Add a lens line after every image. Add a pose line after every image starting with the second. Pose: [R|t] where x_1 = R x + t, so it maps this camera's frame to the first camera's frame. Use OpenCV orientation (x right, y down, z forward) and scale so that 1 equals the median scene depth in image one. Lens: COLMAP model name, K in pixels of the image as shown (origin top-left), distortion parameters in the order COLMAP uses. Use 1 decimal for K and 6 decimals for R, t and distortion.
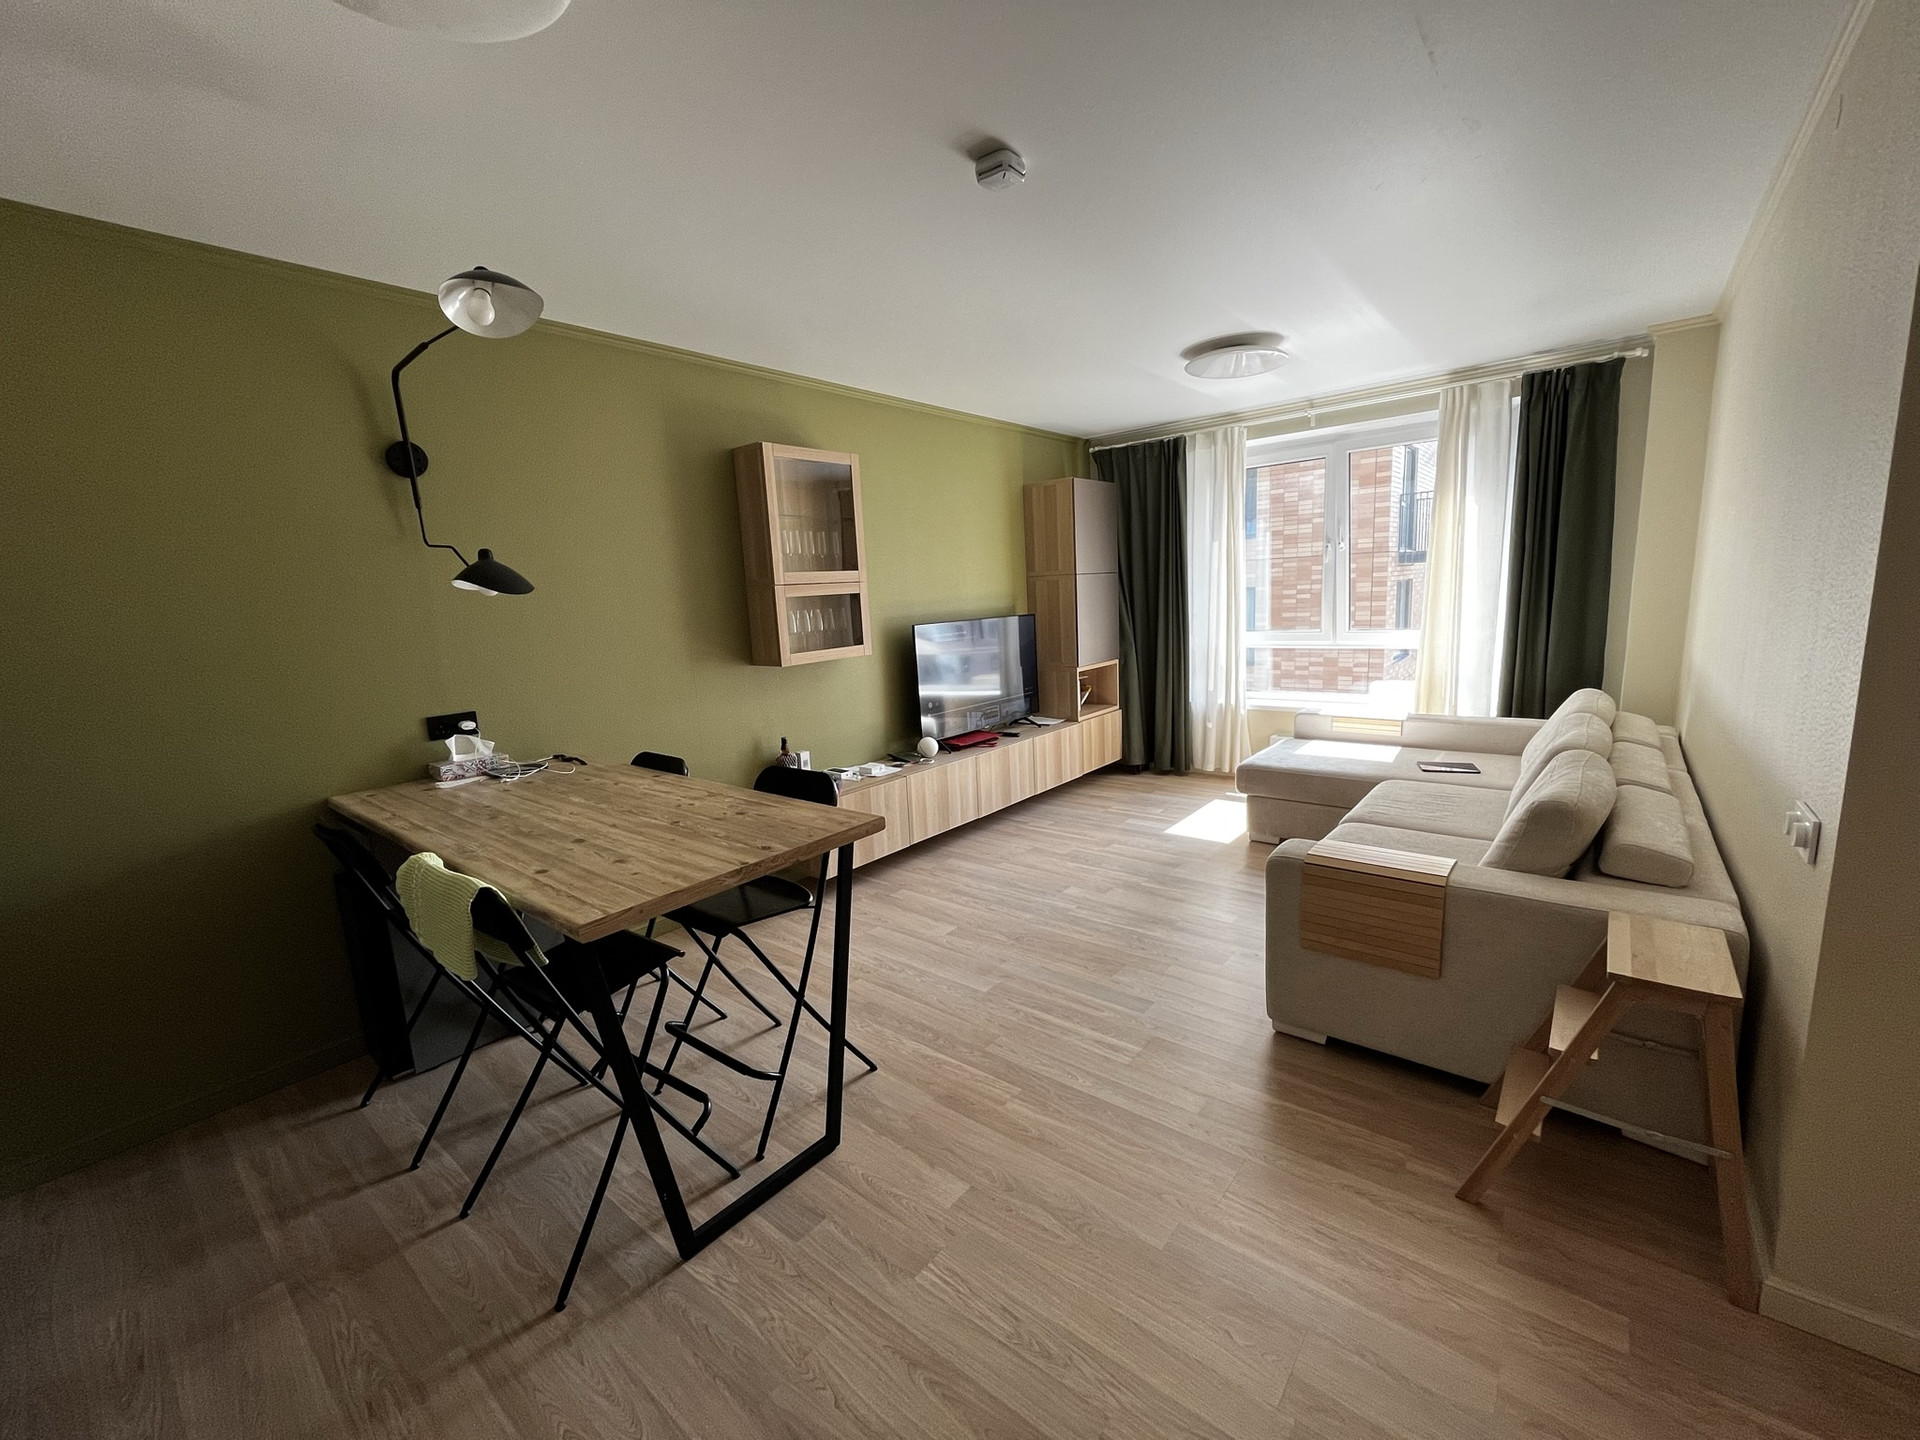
lens RADIAL K [[771.2, 0, 954.9], [0, 771.2, 714.8], [0, 0, 1]] dist [-0.001805, -0.000464]
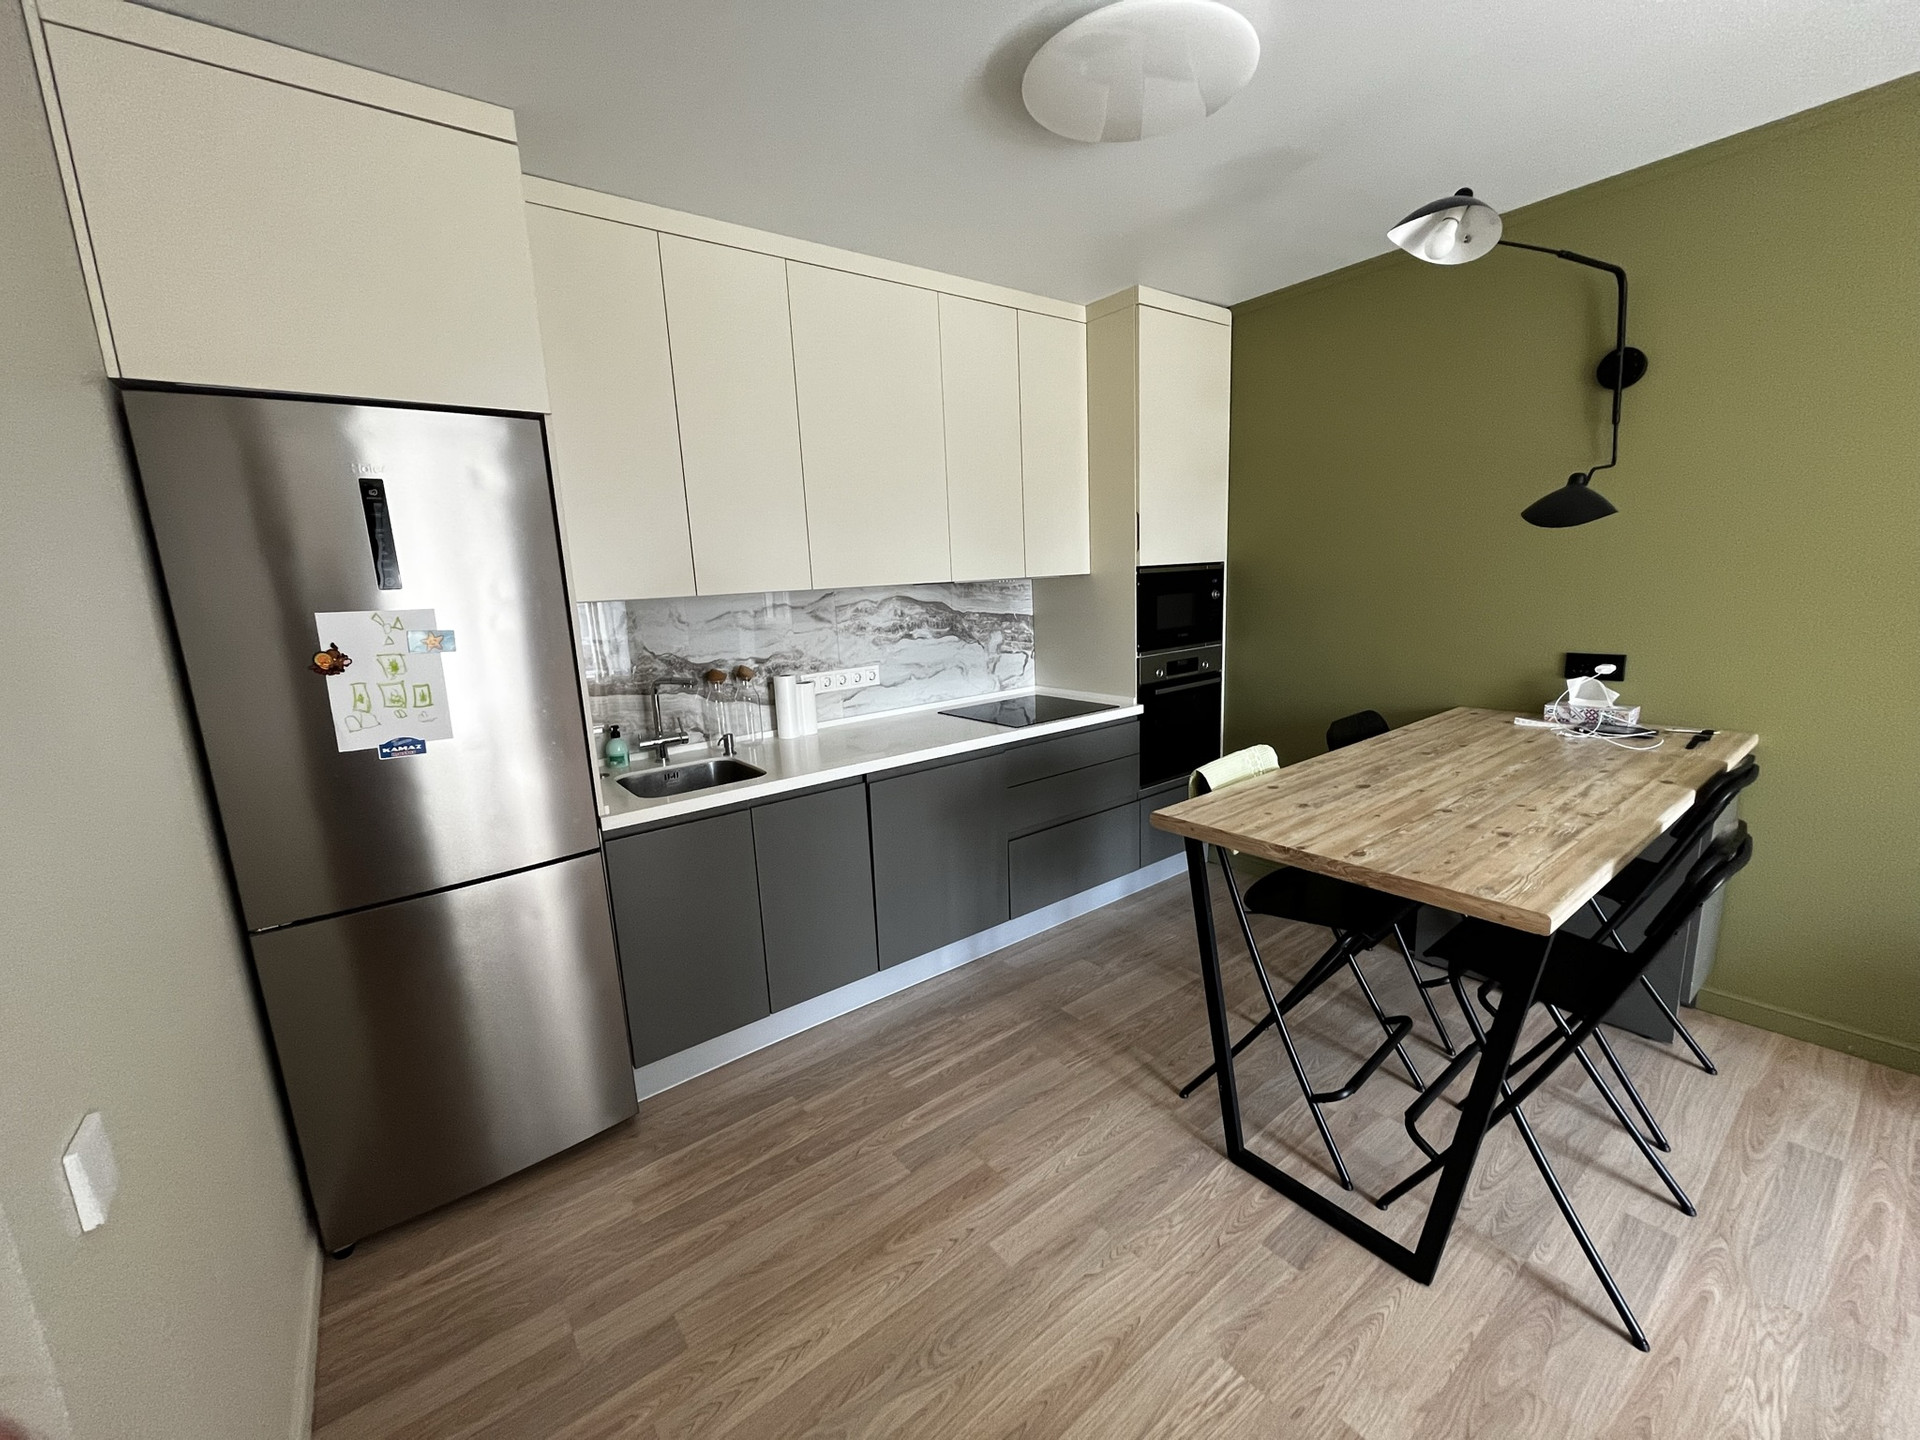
lens RADIAL K [[771.2, 0, 957.8], [0, 771.2, 717.5], [0, 0, 1]] dist [-0.001805, -0.000464]
pose [[-0.214823, 0.238189, -0.947163, 0.608967], [-0.097557, 0.959721, 0.263473, -0.148988], [0.971768, 0.149002, -0.182933, 0.700578]]
